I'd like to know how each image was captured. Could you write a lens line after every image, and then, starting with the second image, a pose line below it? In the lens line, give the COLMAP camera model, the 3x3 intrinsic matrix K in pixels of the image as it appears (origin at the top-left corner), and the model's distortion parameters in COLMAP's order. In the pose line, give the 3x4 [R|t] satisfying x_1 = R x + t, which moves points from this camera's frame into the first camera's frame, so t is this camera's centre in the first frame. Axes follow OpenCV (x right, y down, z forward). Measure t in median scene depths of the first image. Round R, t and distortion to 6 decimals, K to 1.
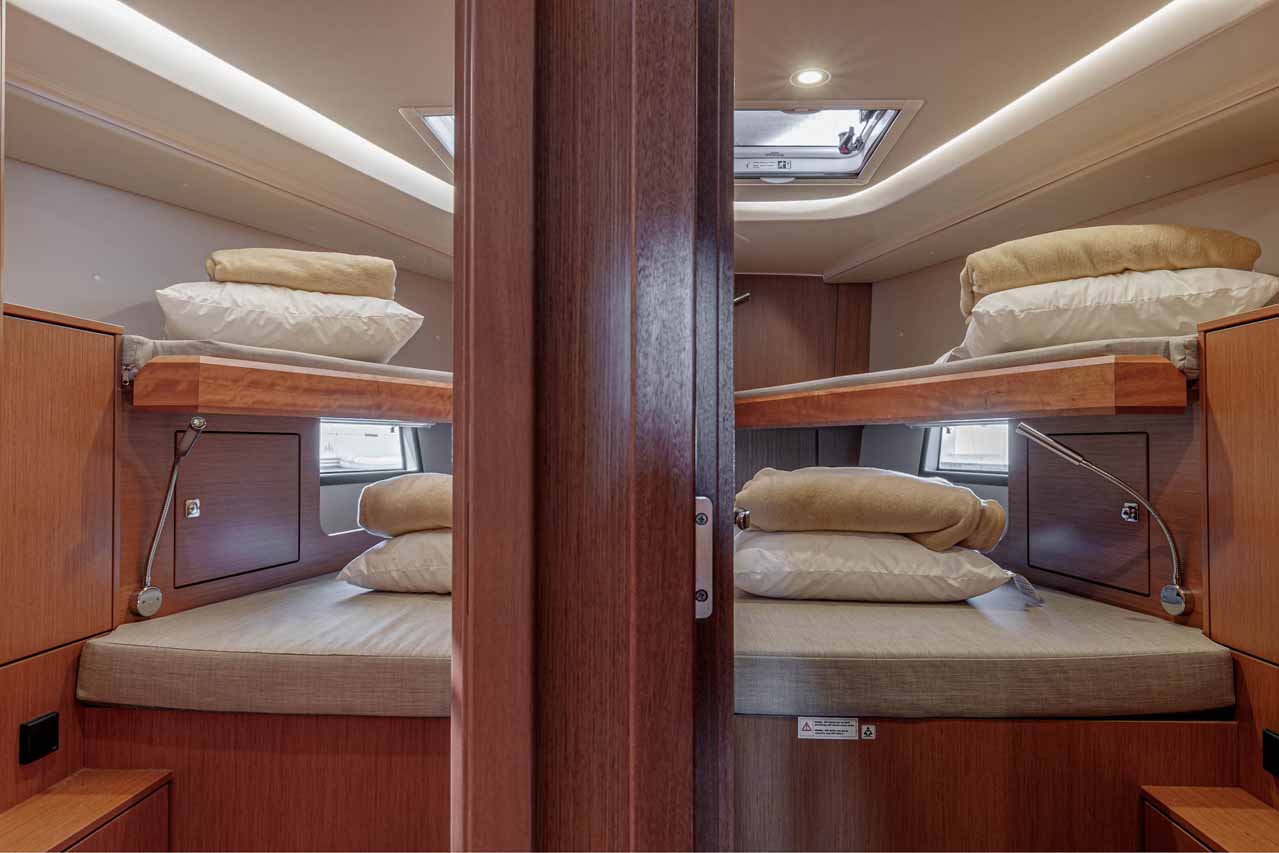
lens RADIAL K [[792.3, 0, 658.5], [0, 792.3, 430.8], [0, 0, 1]] dist [-0.002959, 0.001071]
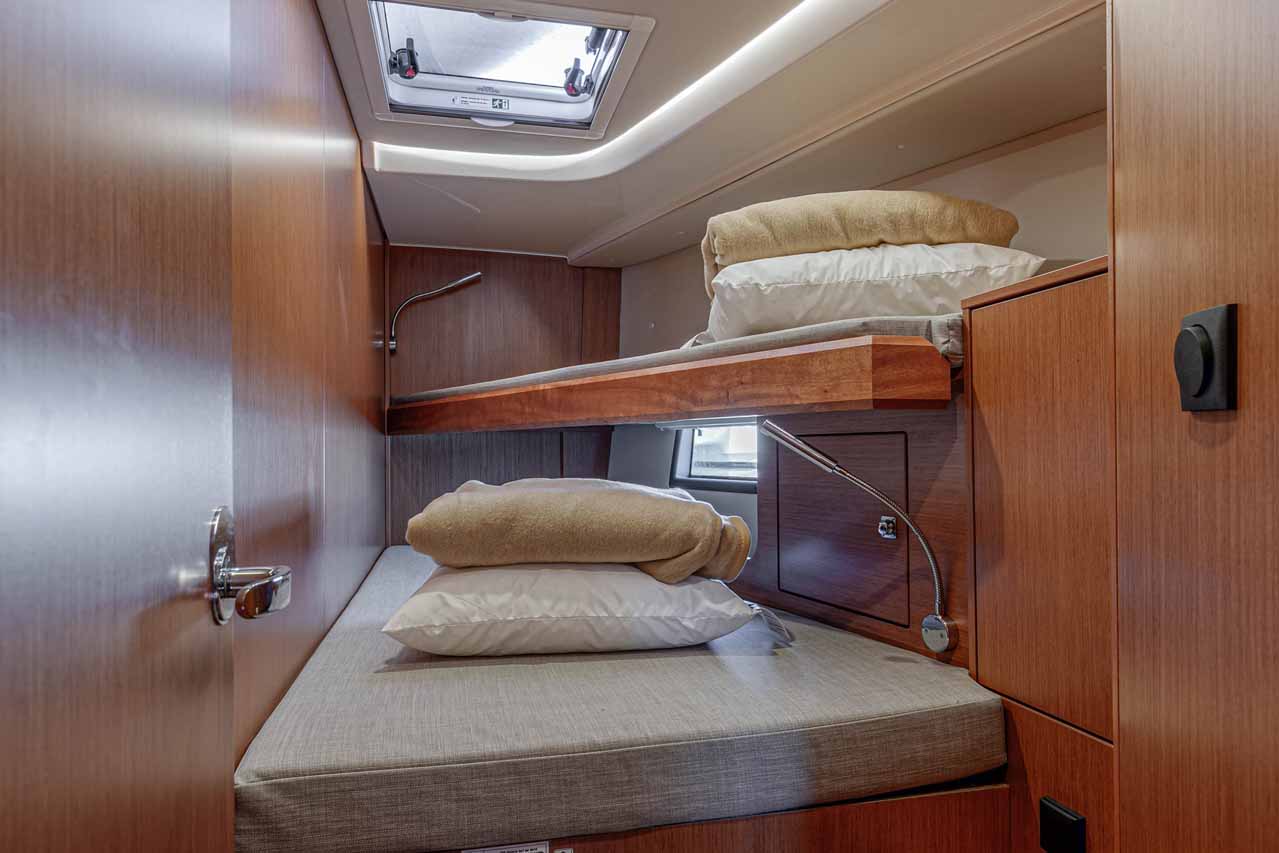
lens RADIAL K [[792.3, 0, 658.5], [0, 792.3, 430.8], [0, 0, 1]] dist [-0.002959, 0.001071]
pose [[0.963289, -0.002773, 0.268452, 0.131542], [0.004413, 0.999975, -0.005504, 0.003765], [-0.268430, 0.006487, 0.963277, 0.246581]]
